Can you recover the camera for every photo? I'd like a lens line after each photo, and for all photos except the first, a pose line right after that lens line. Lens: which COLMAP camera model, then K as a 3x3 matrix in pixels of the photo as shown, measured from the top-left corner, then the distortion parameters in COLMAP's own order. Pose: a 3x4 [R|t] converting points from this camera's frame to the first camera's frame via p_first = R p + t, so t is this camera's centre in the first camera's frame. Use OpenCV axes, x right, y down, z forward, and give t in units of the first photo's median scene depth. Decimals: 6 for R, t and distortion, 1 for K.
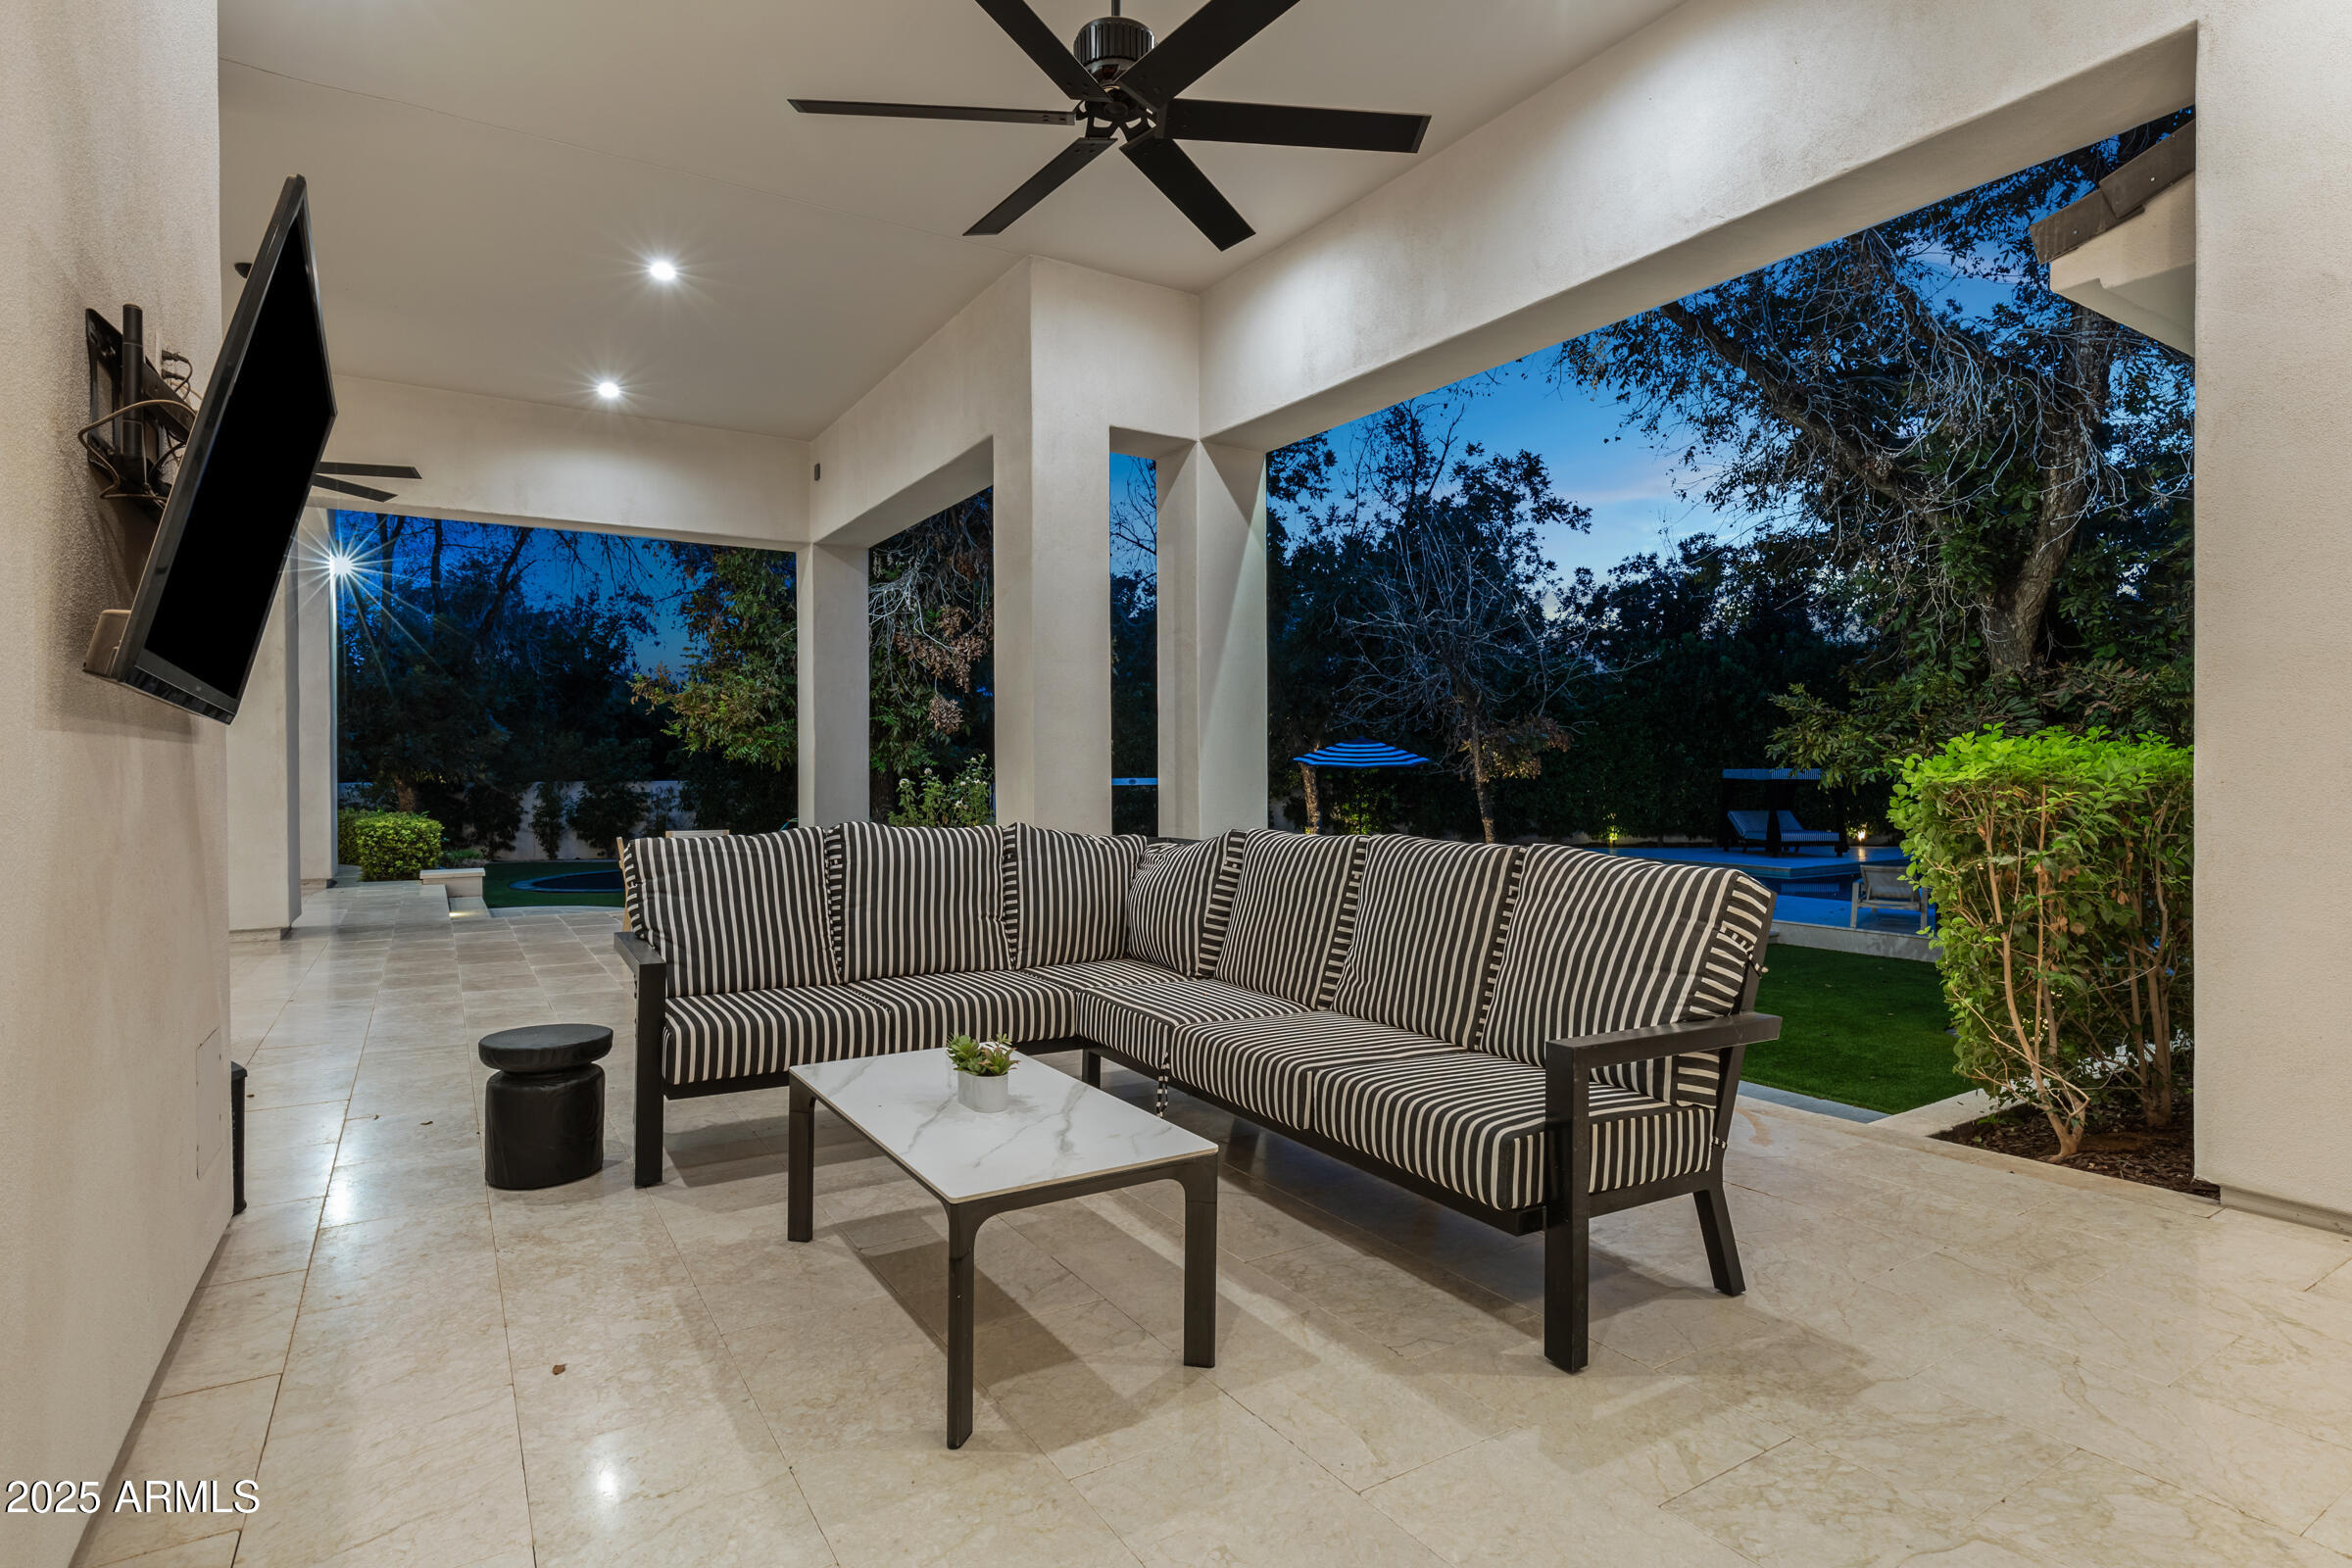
lens RADIAL K [[1203.3, 0, 1176.0], [0, 1203.3, 784.0], [0, 0, 1]] dist [0.000098, 0.001027]
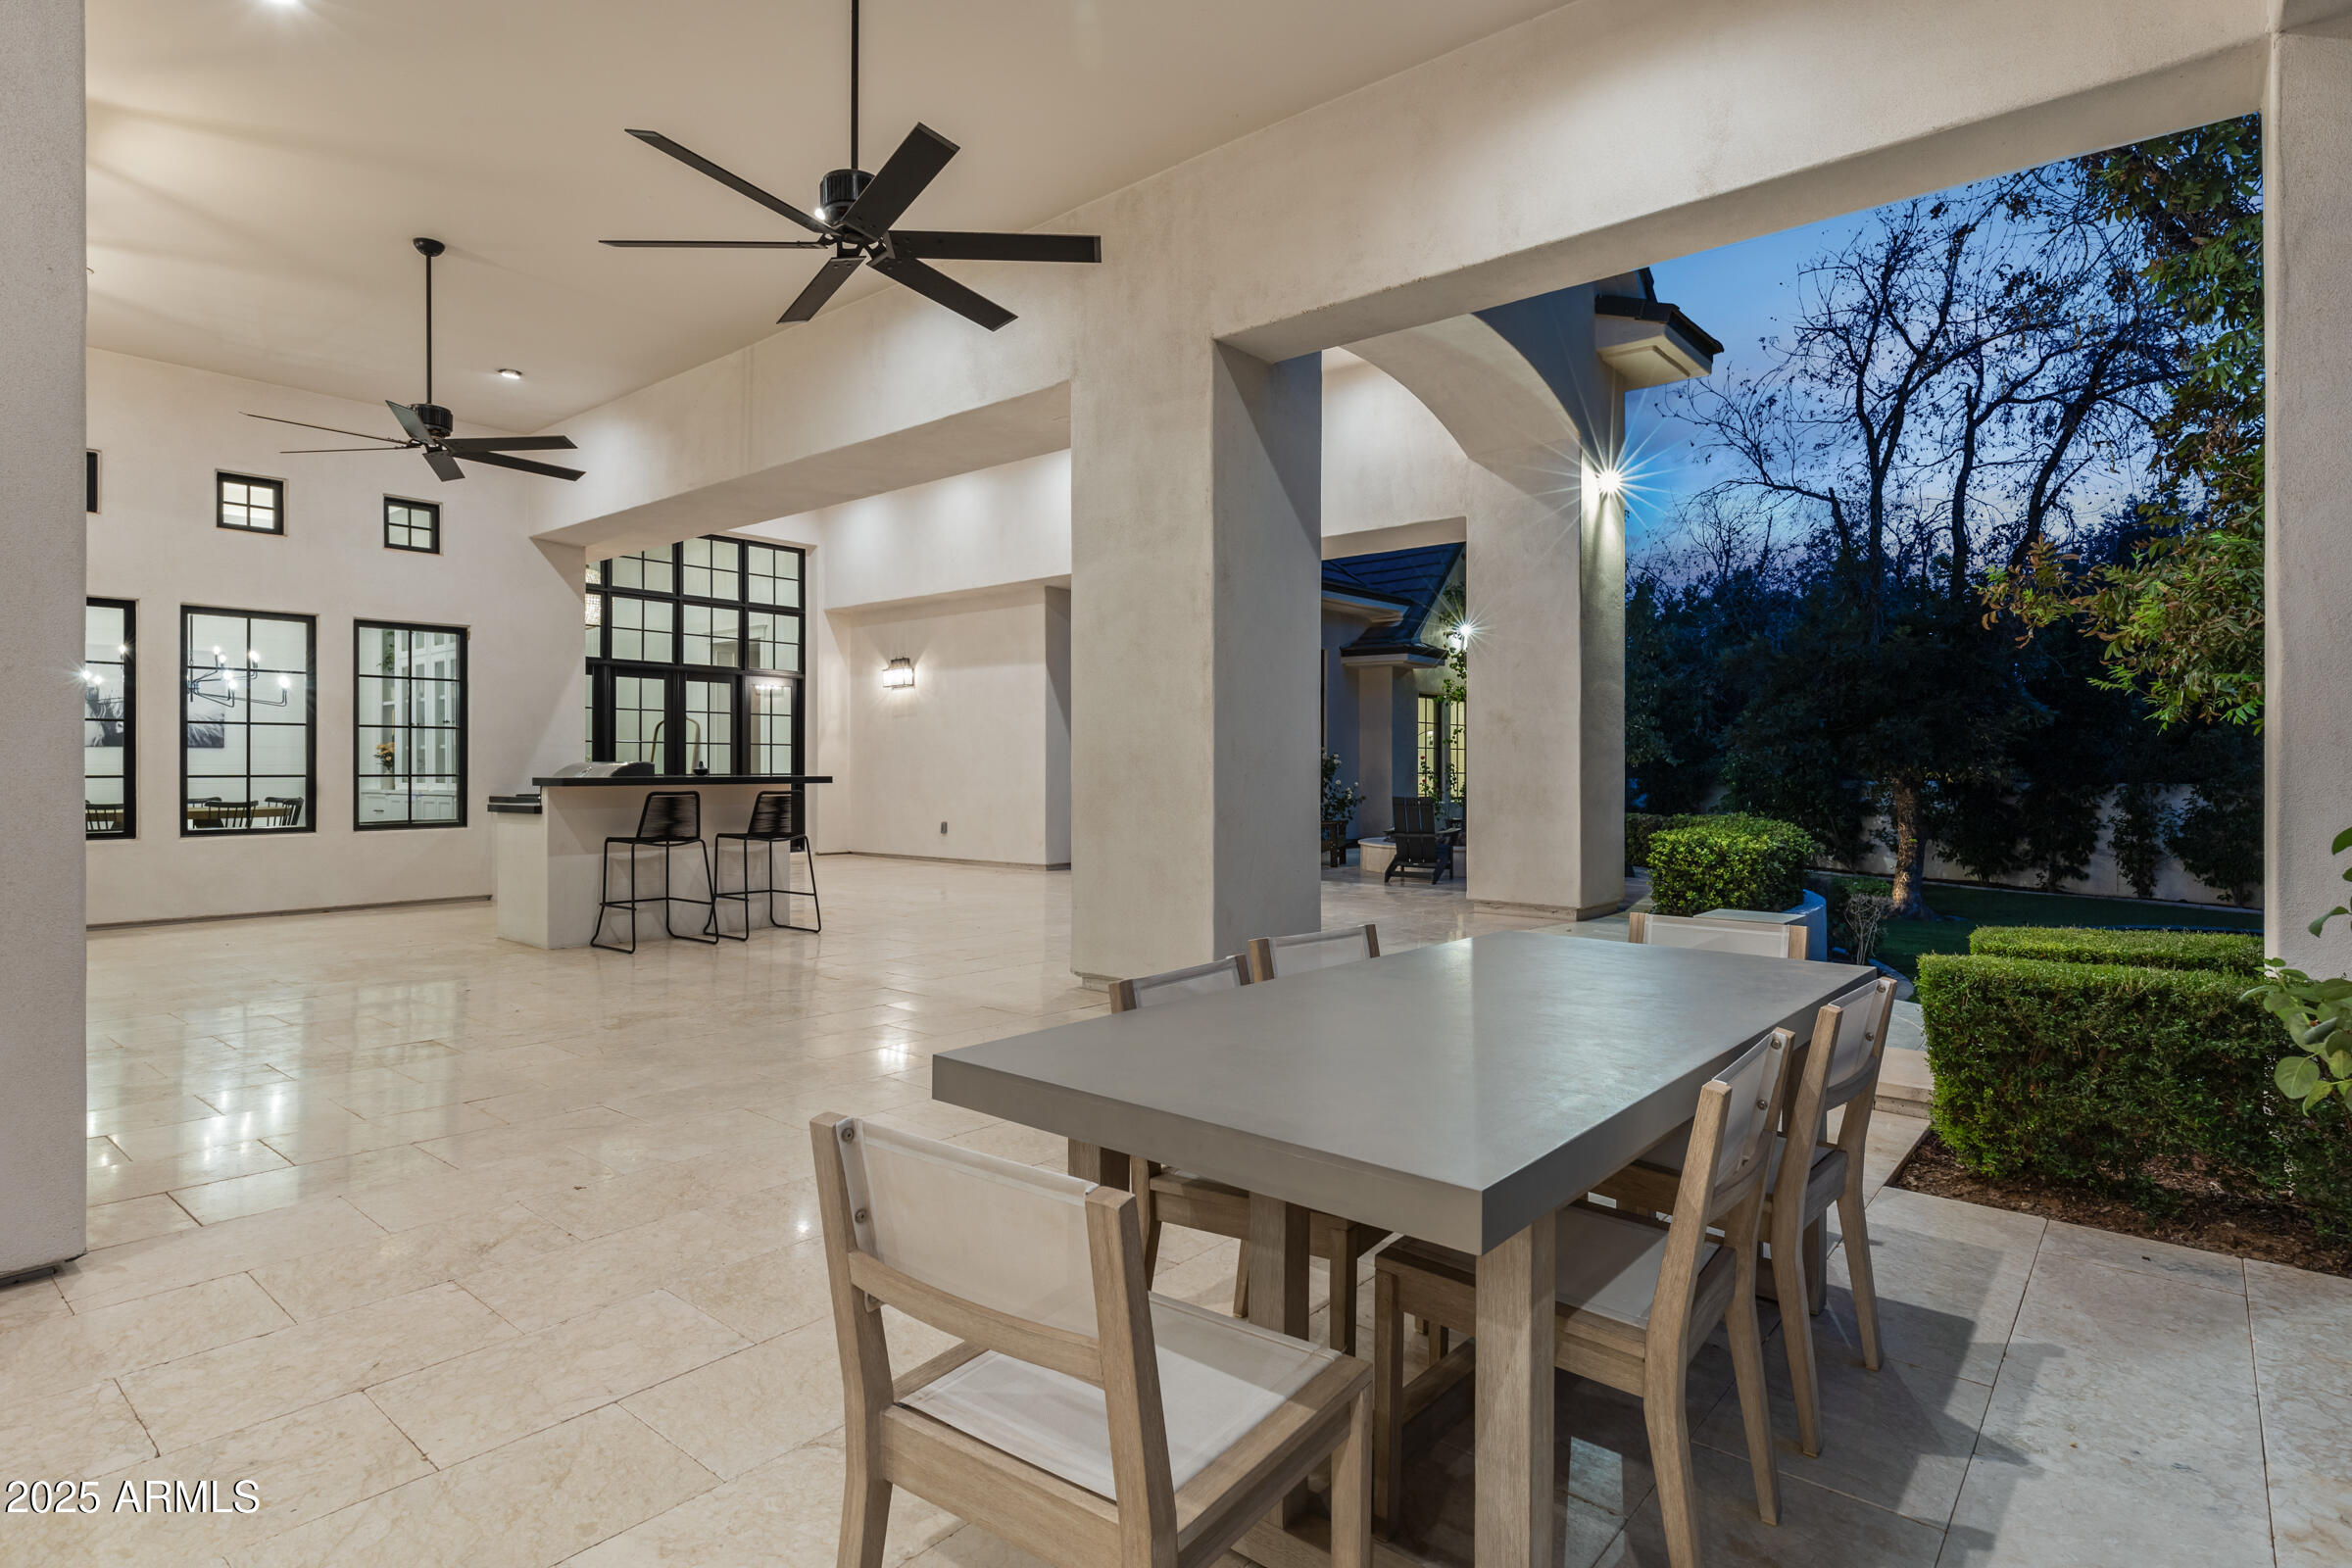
lens RADIAL K [[1203.3, 0, 1176.0], [0, 1203.3, 784.0], [0, 0, 1]] dist [0.000098, 0.001027]
pose [[0.308271, 0.016723, -0.951151, -0.039795], [-0.016480, 0.999789, 0.012237, -0.001149], [0.951156, 0.011903, 0.308482, 0.269835]]
